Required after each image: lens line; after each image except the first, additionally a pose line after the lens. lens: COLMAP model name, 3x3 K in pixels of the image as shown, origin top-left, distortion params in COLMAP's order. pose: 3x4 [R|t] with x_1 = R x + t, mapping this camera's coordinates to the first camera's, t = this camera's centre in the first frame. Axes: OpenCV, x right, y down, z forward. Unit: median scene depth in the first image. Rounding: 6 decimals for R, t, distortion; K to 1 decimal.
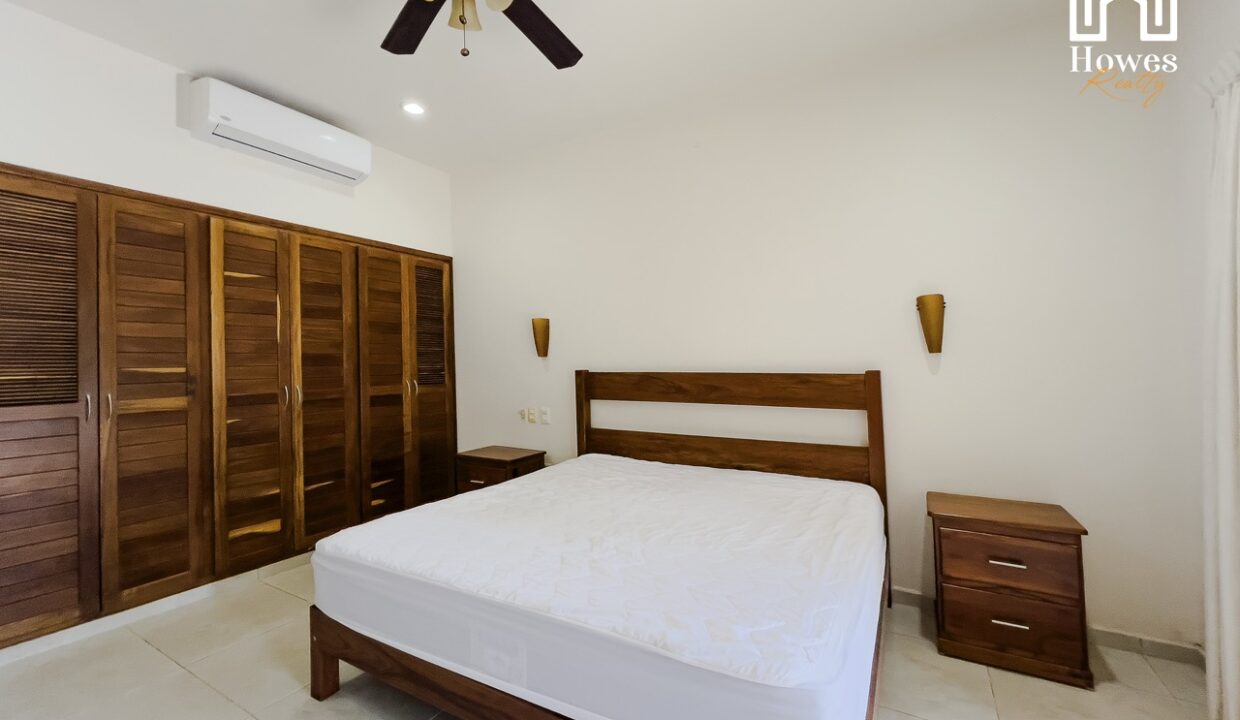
lens RADIAL K [[509.3, 0, 620.5], [0, 509.3, 353.4], [0, 0, 1]] dist [-0.005505, 0.001162]
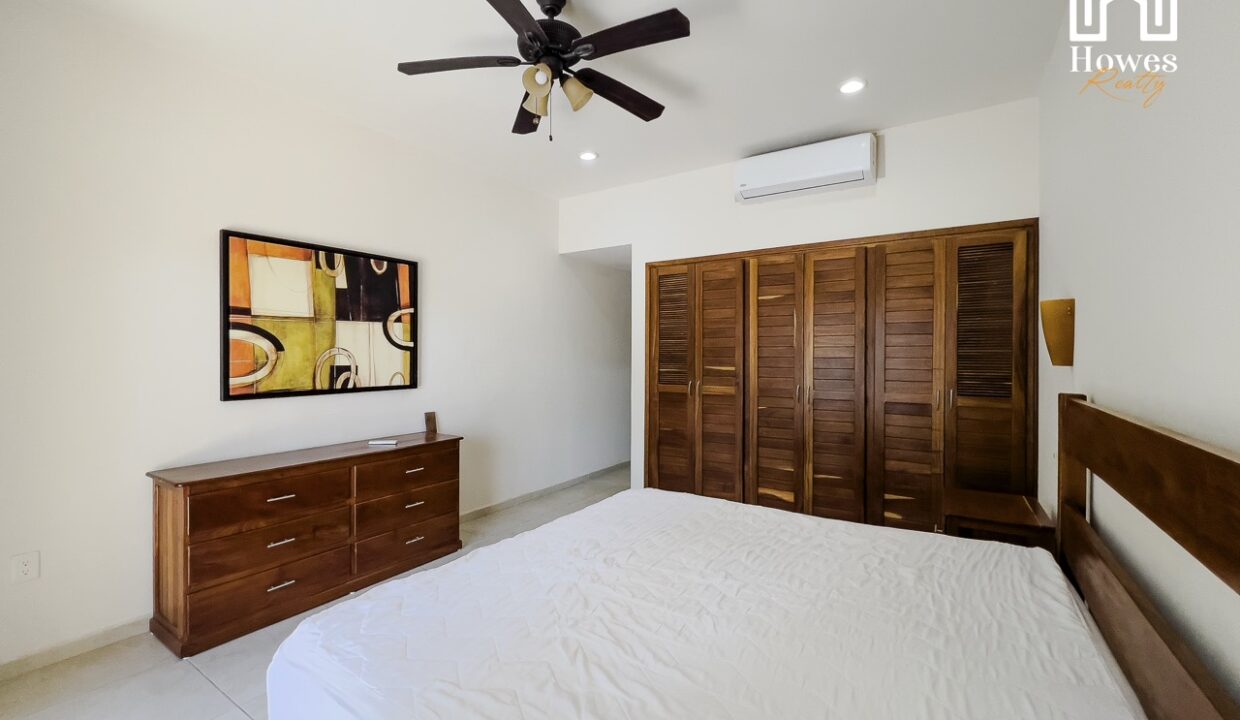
lens RADIAL K [[509.3, 0, 621.5], [0, 509.3, 364.0], [0, 0, 1]] dist [-0.005505, 0.001162]
pose [[-0.041448, 0.026231, -0.998796, 0.577855], [0.011028, 0.999606, 0.025795, -0.020169], [0.999080, -0.009945, -0.041721, 0.670283]]
